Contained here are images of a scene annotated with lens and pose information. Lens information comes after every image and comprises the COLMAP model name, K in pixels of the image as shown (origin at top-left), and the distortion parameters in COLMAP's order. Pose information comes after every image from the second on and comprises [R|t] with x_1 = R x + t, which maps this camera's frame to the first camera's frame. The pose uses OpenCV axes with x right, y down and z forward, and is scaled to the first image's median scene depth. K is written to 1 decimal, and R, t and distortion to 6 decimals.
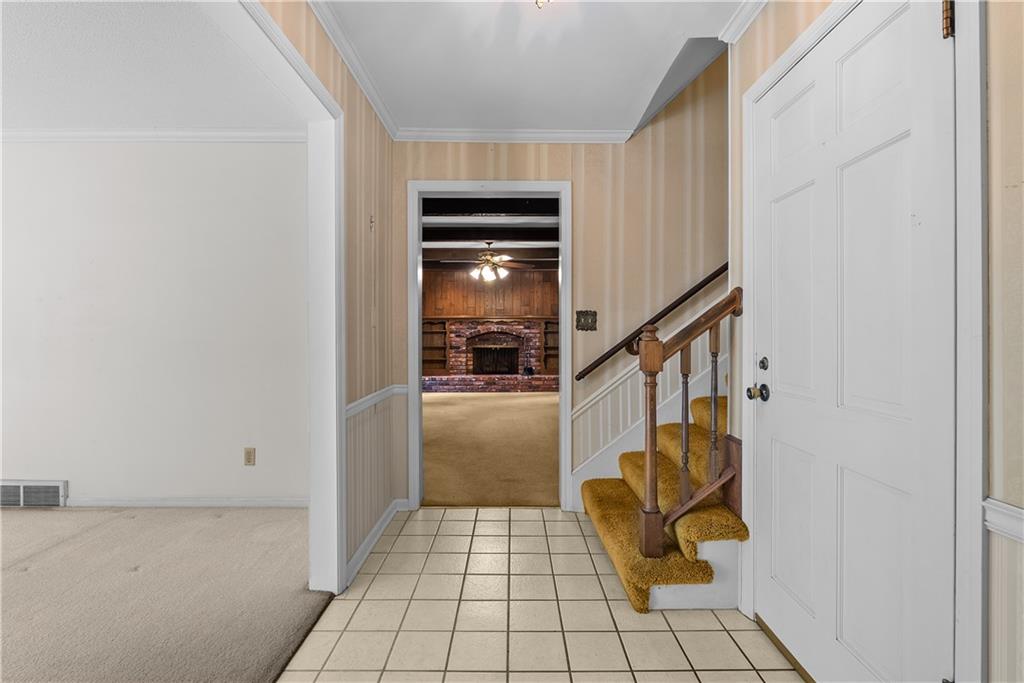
lens RADIAL K [[460.2, 0, 513.3], [0, 460.2, 339.1], [0, 0, 1]] dist [-0.006475, -0.000237]
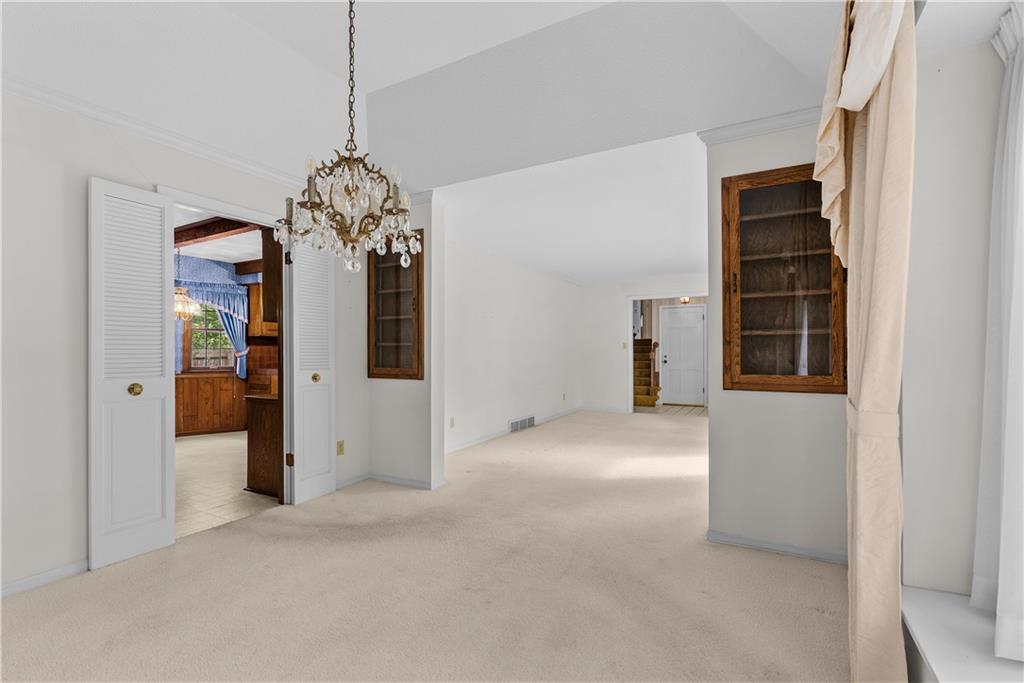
lens RADIAL K [[466.0, 0, 515.2], [0, 466.0, 346.0], [0, 0, 1]] dist [-0.002443, -0.000572]
pose [[0.493271, 0.002044, 0.869873, -4.914048], [0.008253, 0.999941, -0.007030, -0.042265], [-0.869836, 0.010647, 0.493226, -0.174426]]
